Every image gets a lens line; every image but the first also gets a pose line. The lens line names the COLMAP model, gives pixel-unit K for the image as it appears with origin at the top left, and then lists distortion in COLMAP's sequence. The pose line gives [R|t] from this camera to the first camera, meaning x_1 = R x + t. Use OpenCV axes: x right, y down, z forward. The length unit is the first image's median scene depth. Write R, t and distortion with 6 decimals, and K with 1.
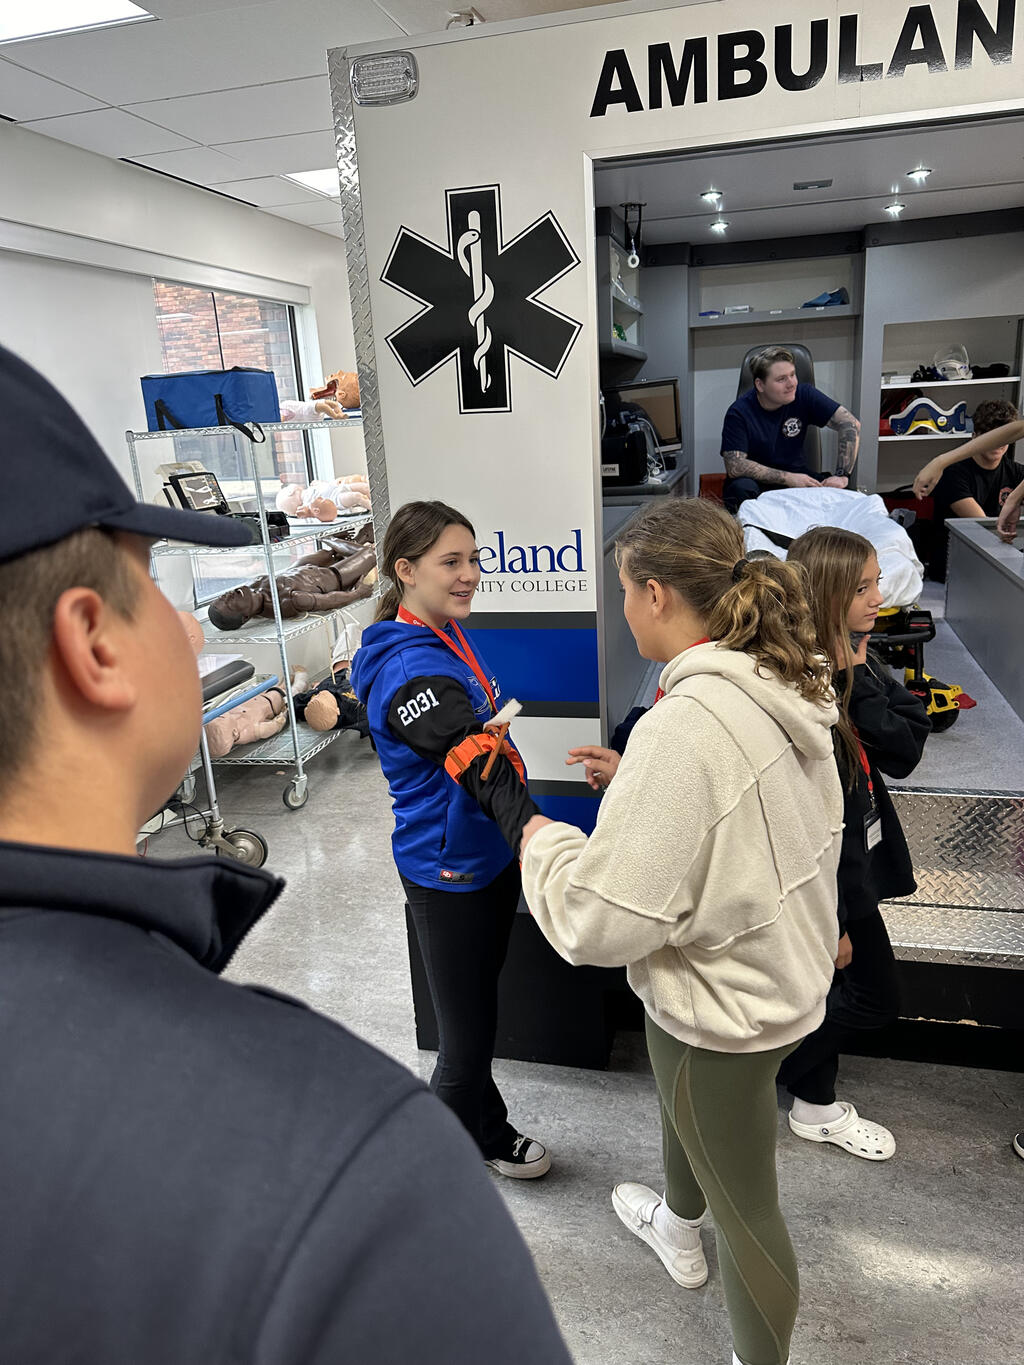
lens RADIAL K [[967.8, 0, 515.5], [0, 967.8, 676.7], [0, 0, 1]] dist [-0.009724, -0.003509]
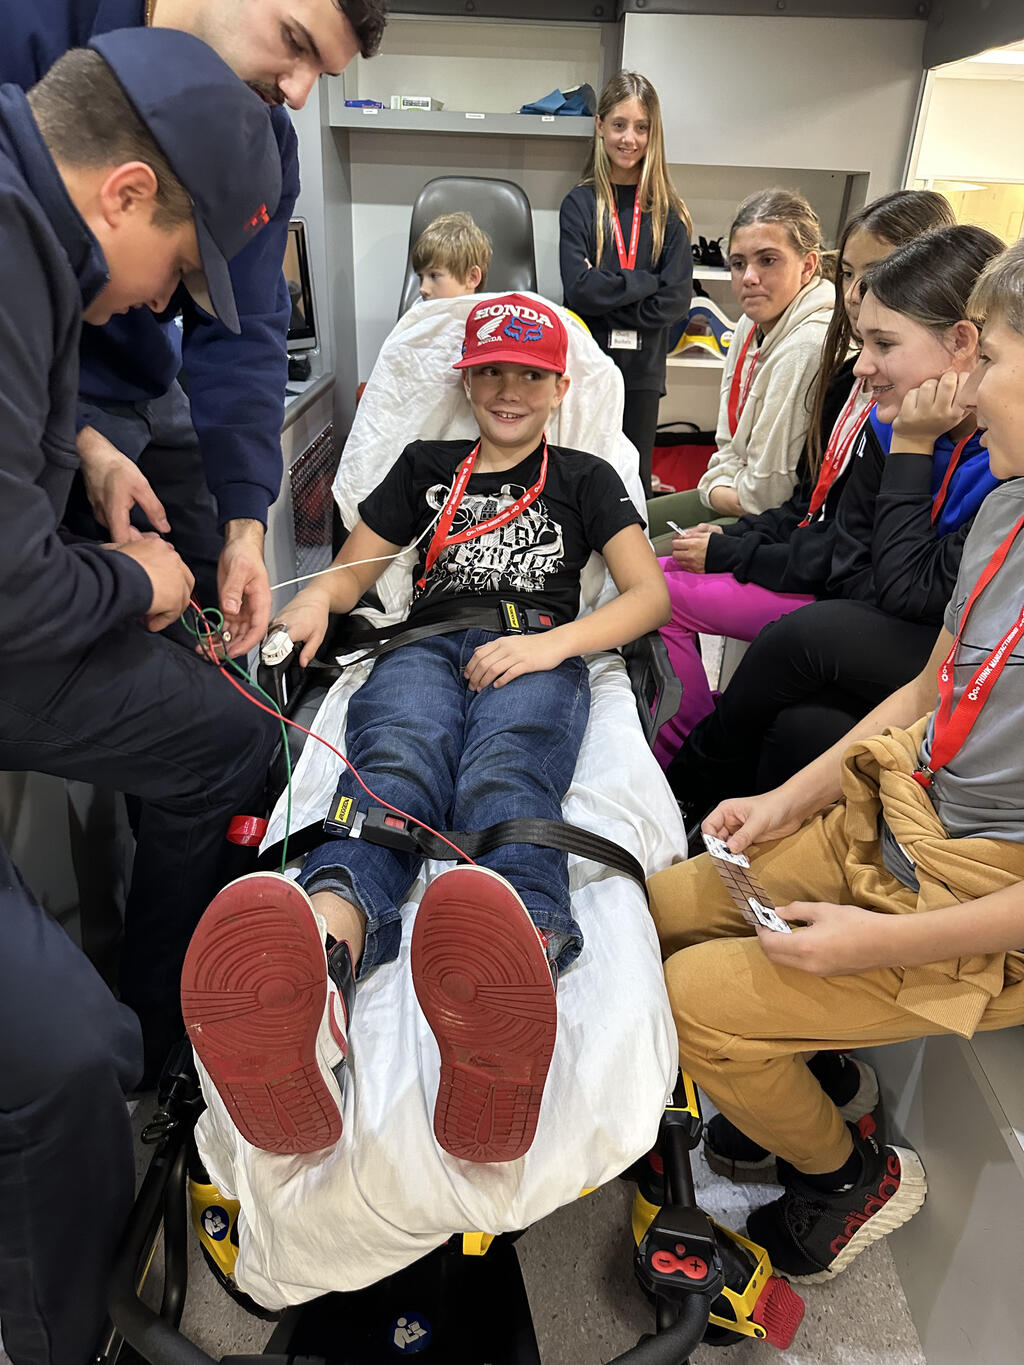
lens RADIAL K [[967.8, 0, 515.5], [0, 967.8, 676.7], [0, 0, 1]] dist [-0.009724, -0.003509]
pose [[0.970460, -0.015007, 0.240795, 0.310668], [-0.031113, 0.981946, 0.186588, -0.326295], [-0.239248, -0.188568, 0.952472, 0.793709]]
